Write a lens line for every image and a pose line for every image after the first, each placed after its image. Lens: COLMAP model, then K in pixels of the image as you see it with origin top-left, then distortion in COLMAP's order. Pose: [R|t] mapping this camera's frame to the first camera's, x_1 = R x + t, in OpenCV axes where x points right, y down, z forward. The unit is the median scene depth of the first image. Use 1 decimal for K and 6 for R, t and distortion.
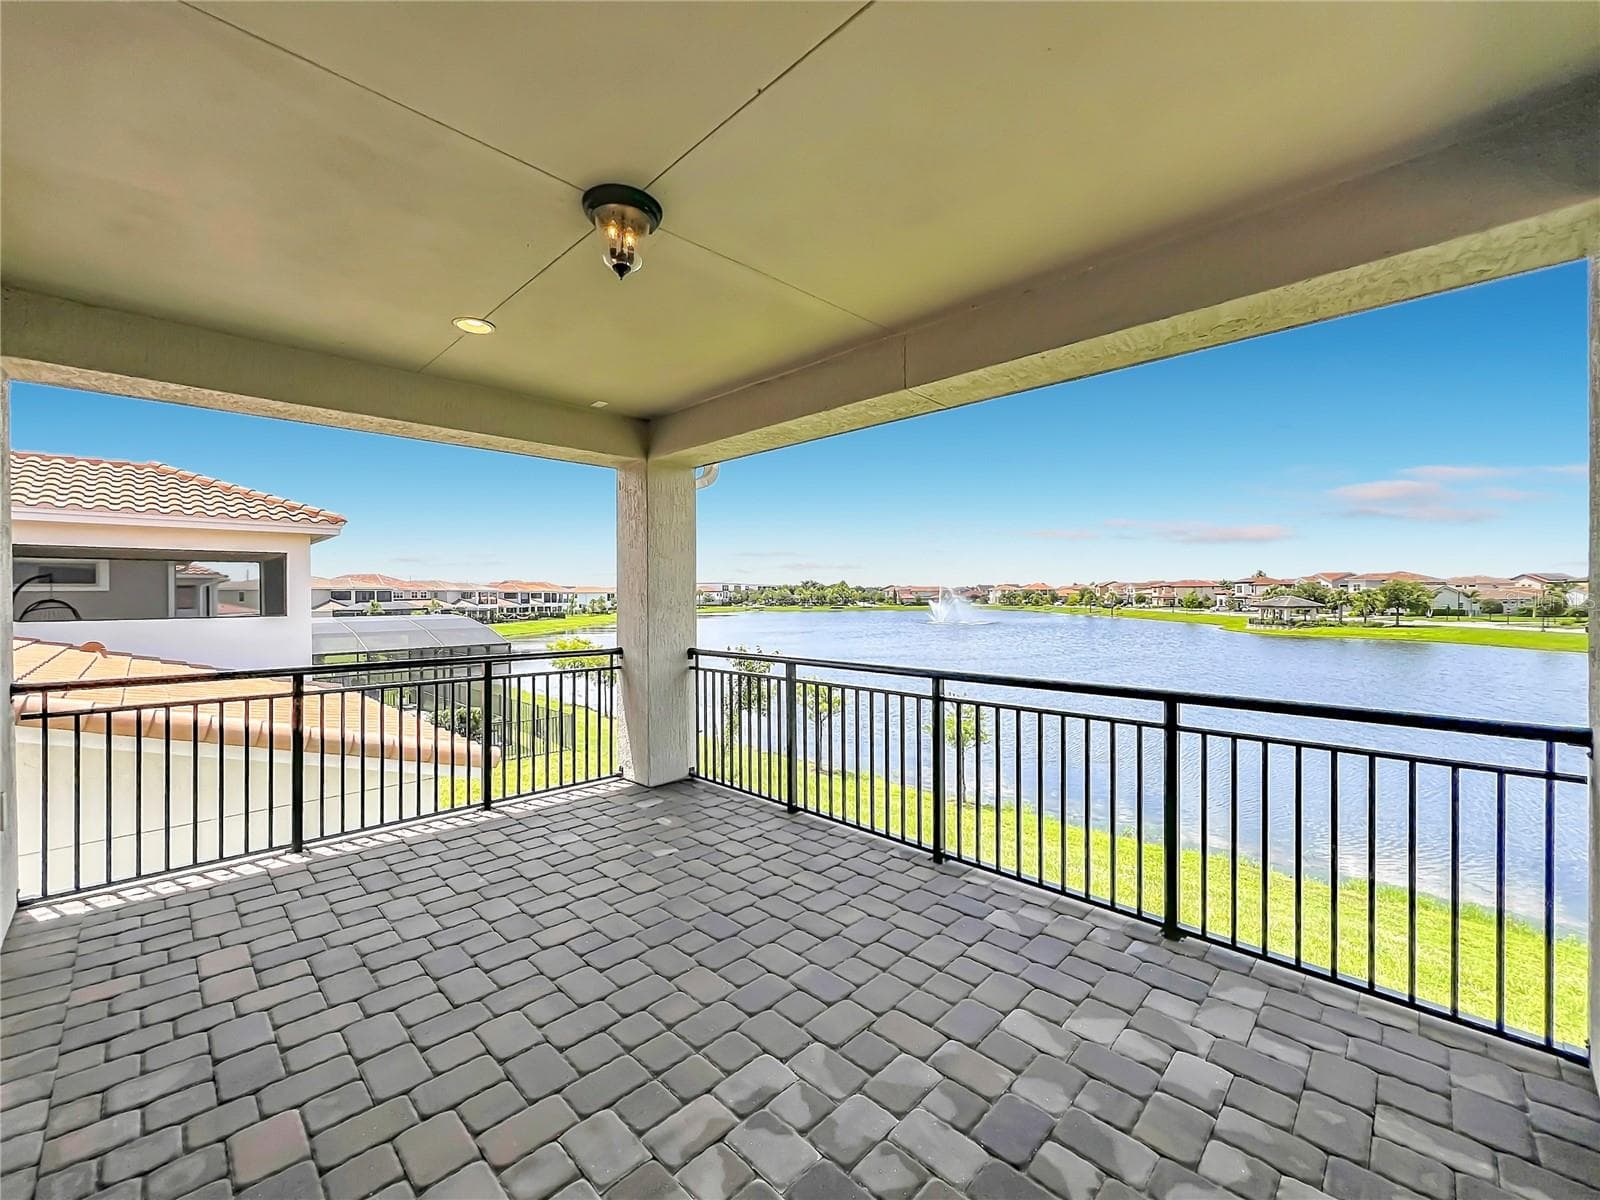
lens RADIAL K [[639.1, 0, 800.4], [0, 639.1, 599.7], [0, 0, 1]] dist [-0.002709, -0.000057]
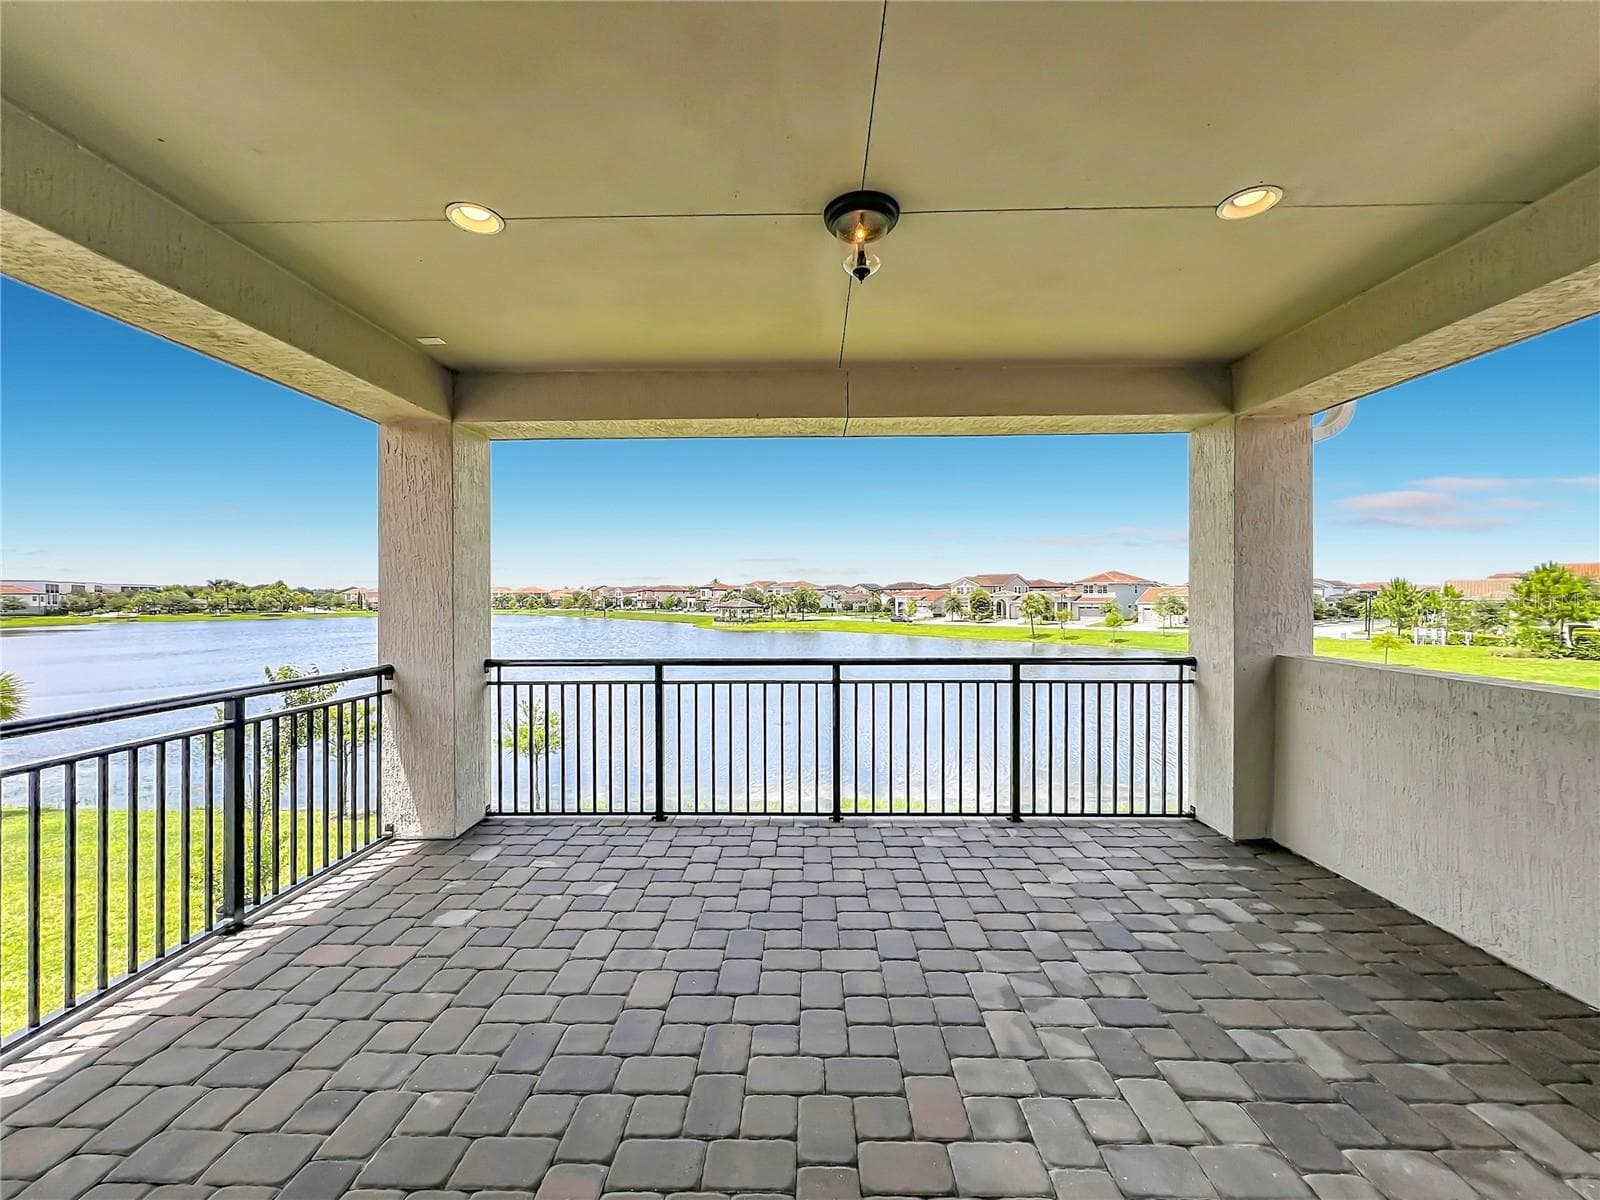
lens RADIAL K [[639.1, 0, 794.1], [0, 639.1, 601.1], [0, 0, 1]] dist [-0.002709, -0.000057]
pose [[0.732391, -0.004084, 0.680873, -0.440630], [0.006199, 0.999981, -0.000670, 0.004635], [-0.680857, 0.004711, 0.732402, 0.134674]]
